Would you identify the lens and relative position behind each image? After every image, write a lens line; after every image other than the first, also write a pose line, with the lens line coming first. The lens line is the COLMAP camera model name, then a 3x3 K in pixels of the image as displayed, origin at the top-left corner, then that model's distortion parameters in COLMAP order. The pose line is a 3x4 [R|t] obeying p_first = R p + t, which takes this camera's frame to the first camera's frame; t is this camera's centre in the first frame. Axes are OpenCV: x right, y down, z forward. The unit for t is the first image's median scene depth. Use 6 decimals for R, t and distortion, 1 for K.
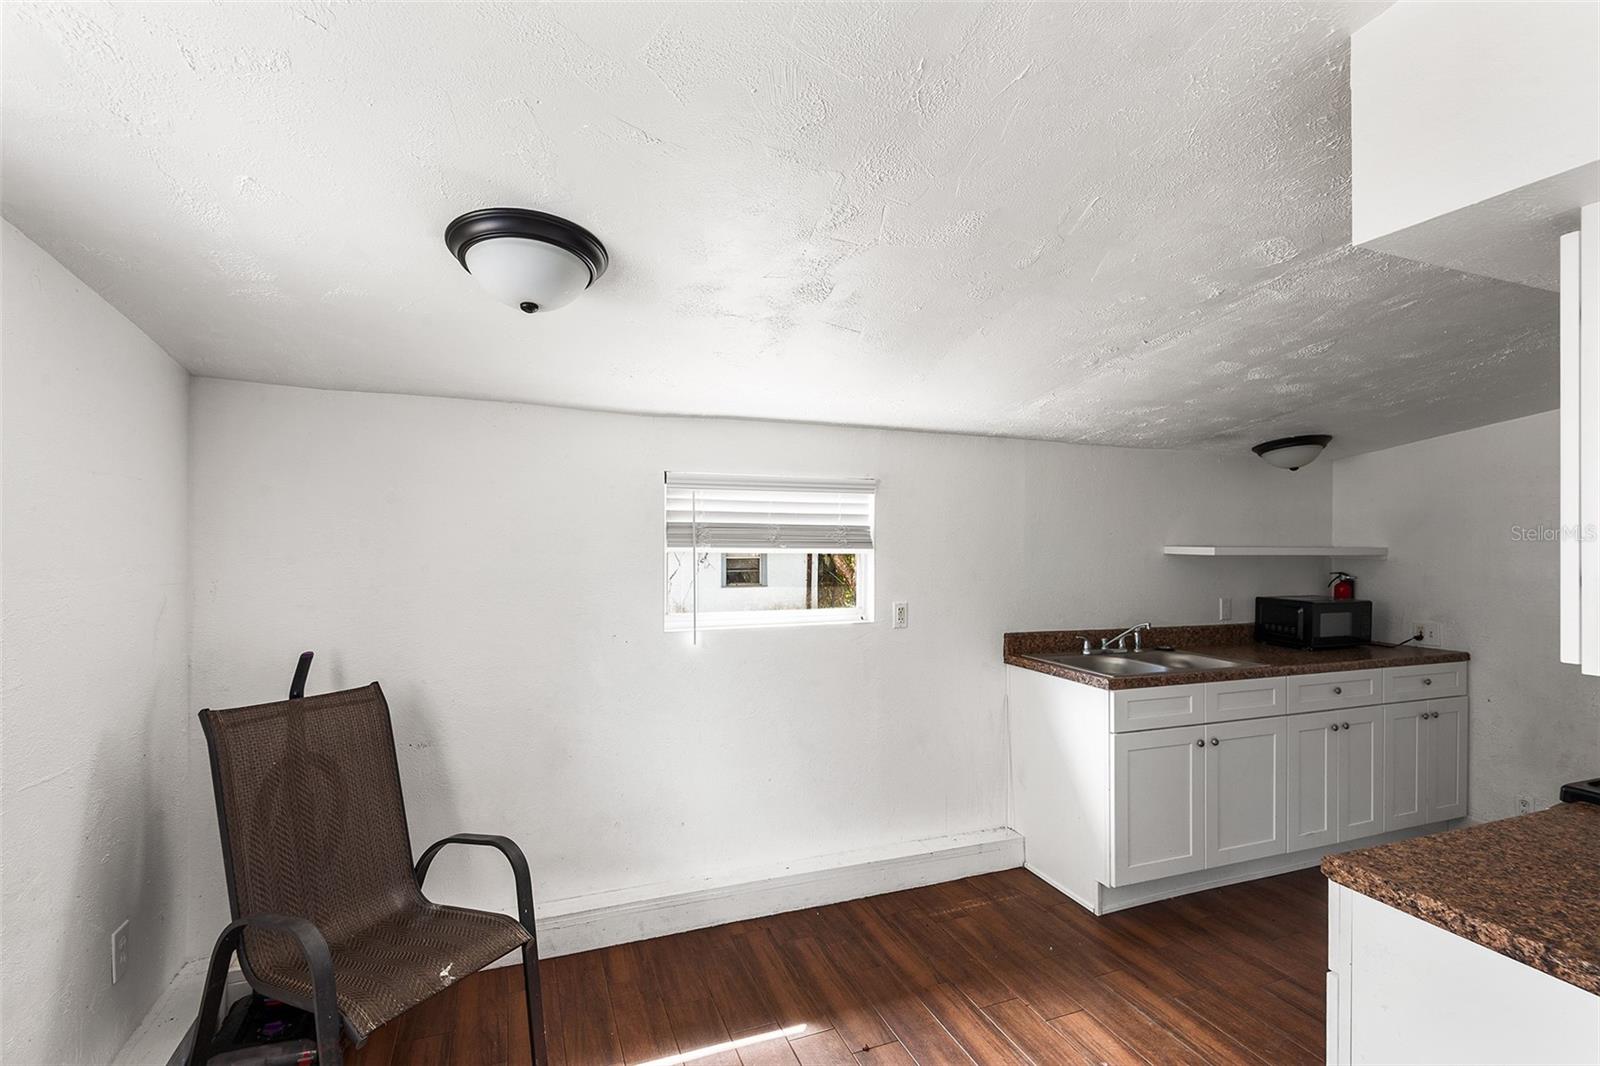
lens RADIAL K [[721.7, 0, 800.2], [0, 721.7, 540.3], [0, 0, 1]] dist [0.017147, -0.013152]
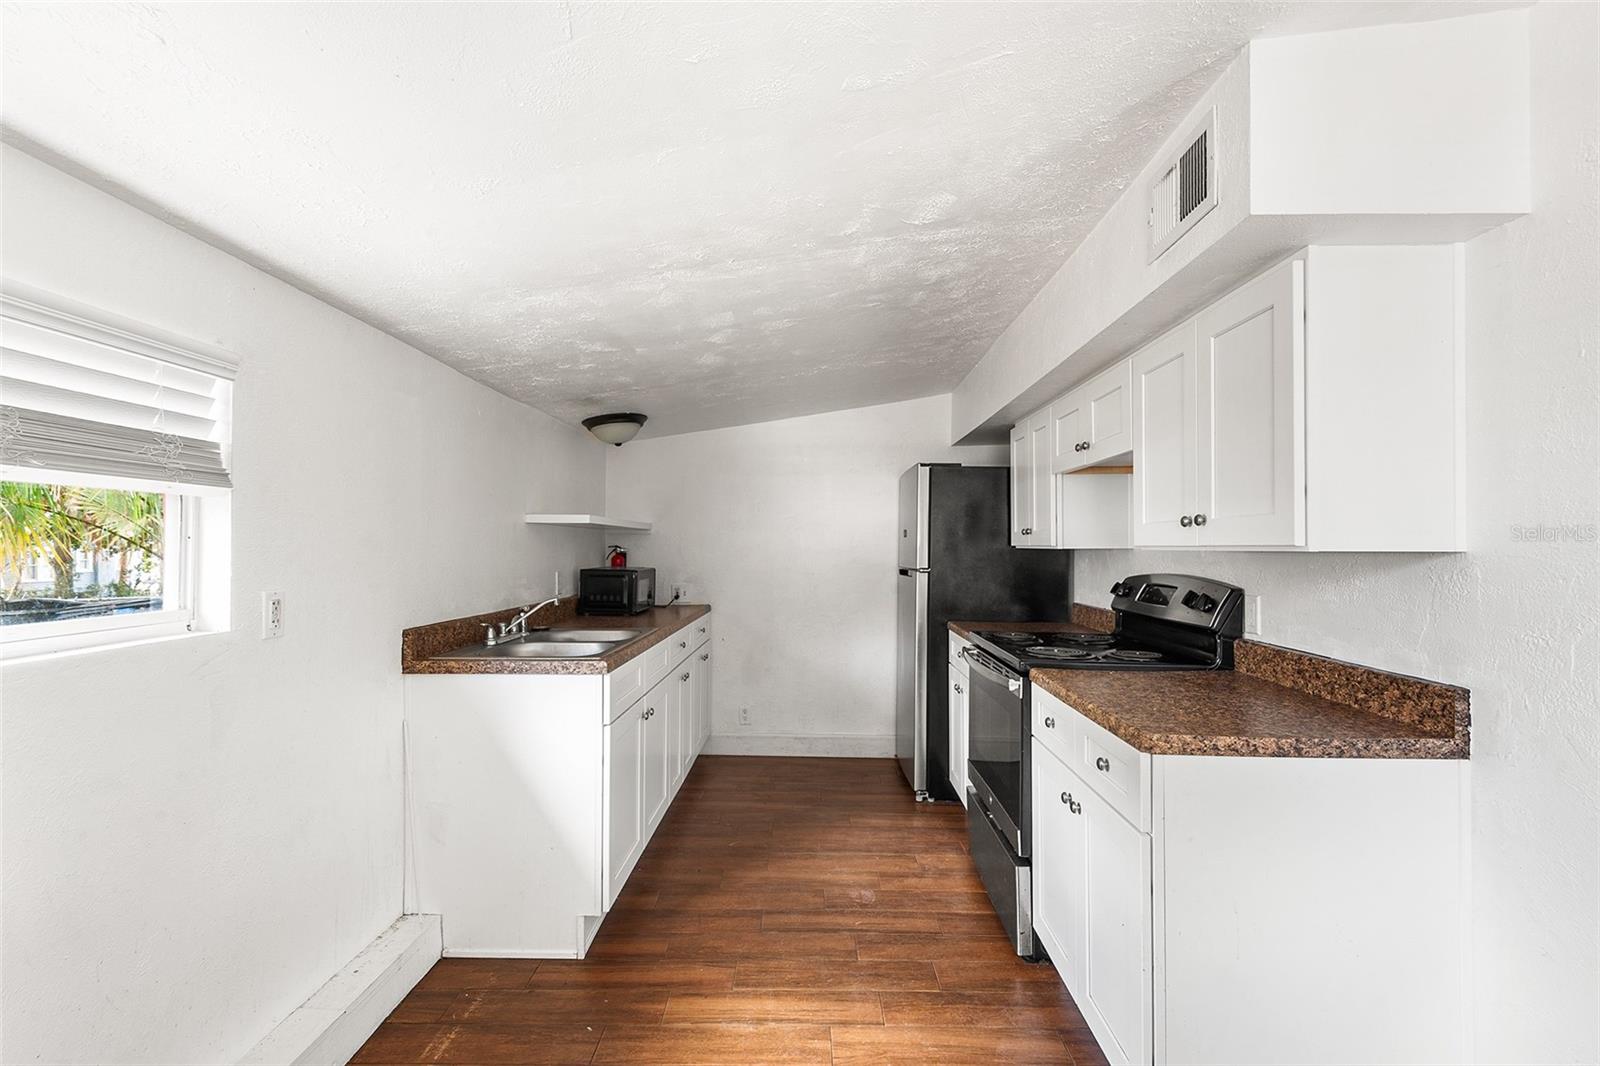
lens RADIAL K [[721.7, 0, 800.2], [0, 721.7, 540.3], [0, 0, 1]] dist [0.017147, -0.013152]
pose [[0.373035, 0.001591, 0.927816, -0.224606], [-0.000061, 0.999999, -0.001690, 0.049519], [-0.927817, 0.000574, 0.373034, 0.432328]]
